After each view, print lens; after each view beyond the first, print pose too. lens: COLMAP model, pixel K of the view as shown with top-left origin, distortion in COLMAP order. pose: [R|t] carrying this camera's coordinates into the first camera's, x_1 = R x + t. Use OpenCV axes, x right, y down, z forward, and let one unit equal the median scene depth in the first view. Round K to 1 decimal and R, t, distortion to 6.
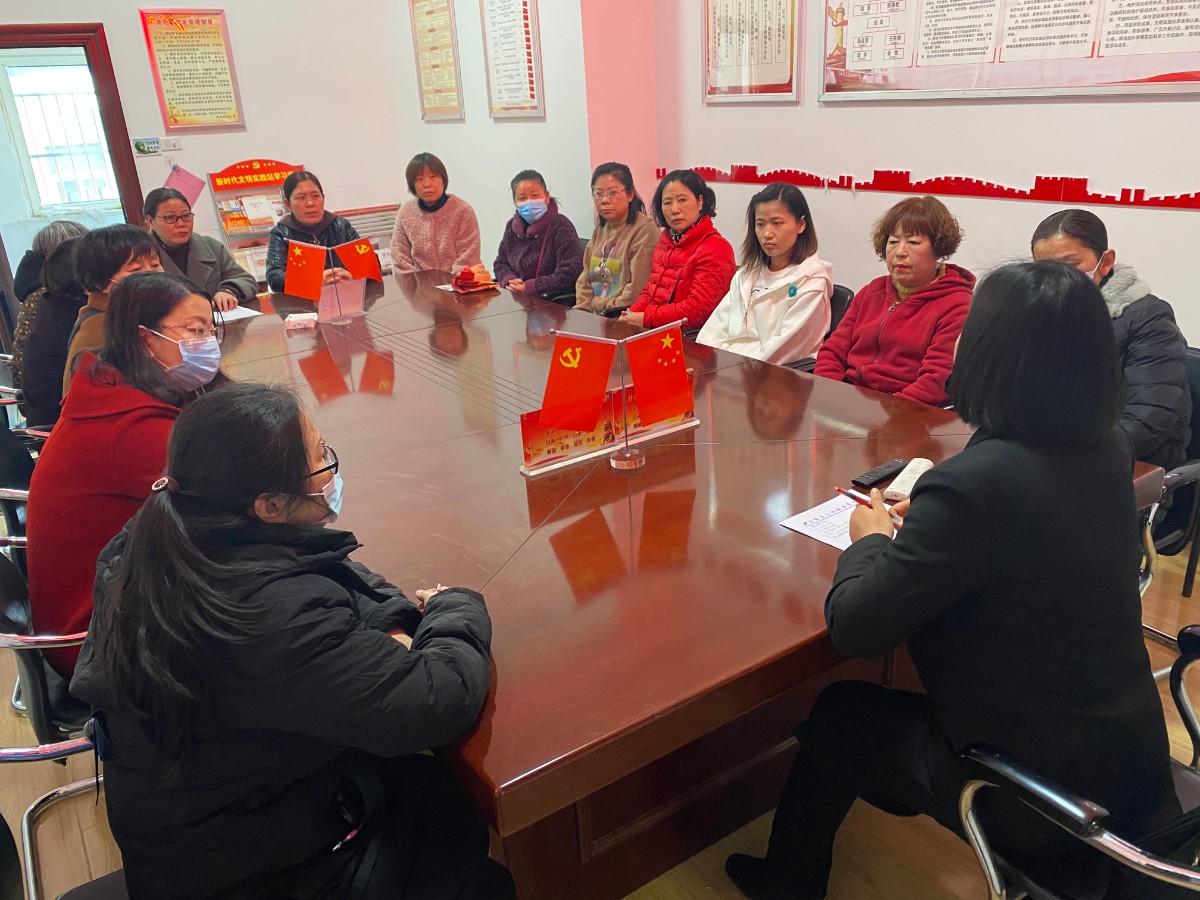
lens RADIAL K [[919.7, 0, 603.7], [0, 919.7, 453.7], [0, 0, 1]] dist [0.016394, -0.010063]
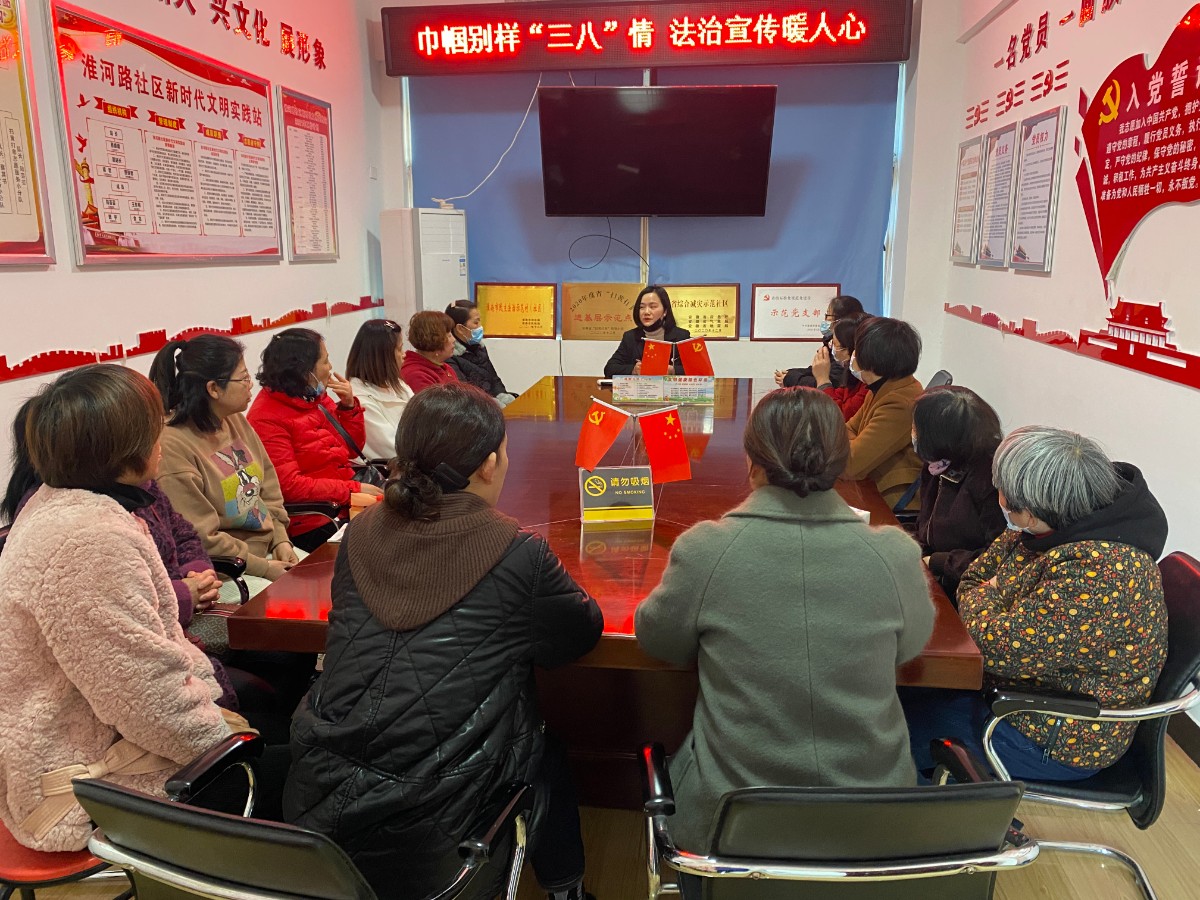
lens RADIAL K [[919.7, 0, 602.7], [0, 919.7, 445.5], [0, 0, 1]] dist [0.016394, -0.010063]
pose [[-0.755873, -0.093951, 0.647943, -0.709965], [0.270447, 0.856468, 0.439683, -0.507733], [-0.596250, 0.507579, -0.621972, 1.392829]]
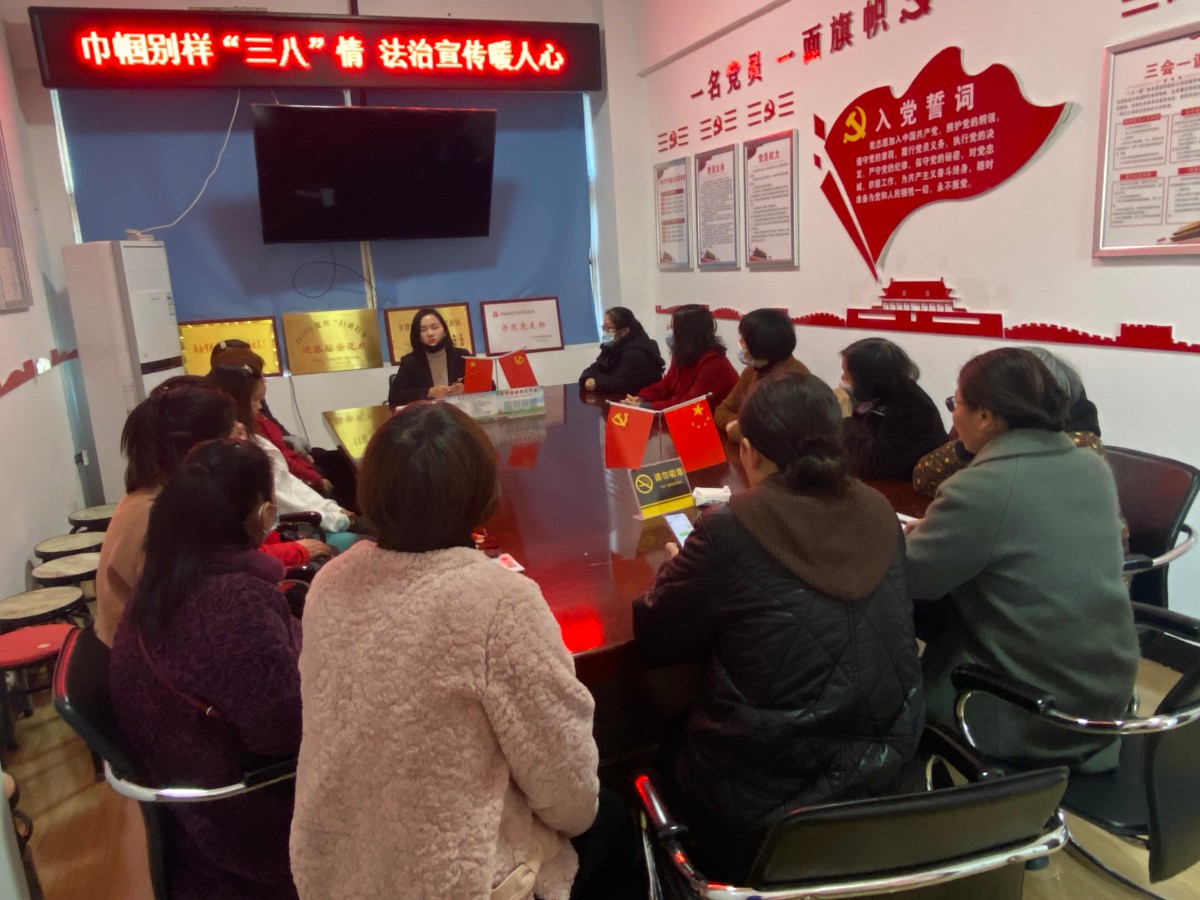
lens RADIAL K [[882.2, 0, 610.2], [0, 882.2, 461.8], [0, 0, 1]] dist [0.043596, -0.053670]
pose [[-0.972491, 0.055038, 0.226345, -0.400347], [0.172899, 0.821703, 0.543057, -0.566768], [-0.156099, 0.567253, -0.808615, 1.524326]]
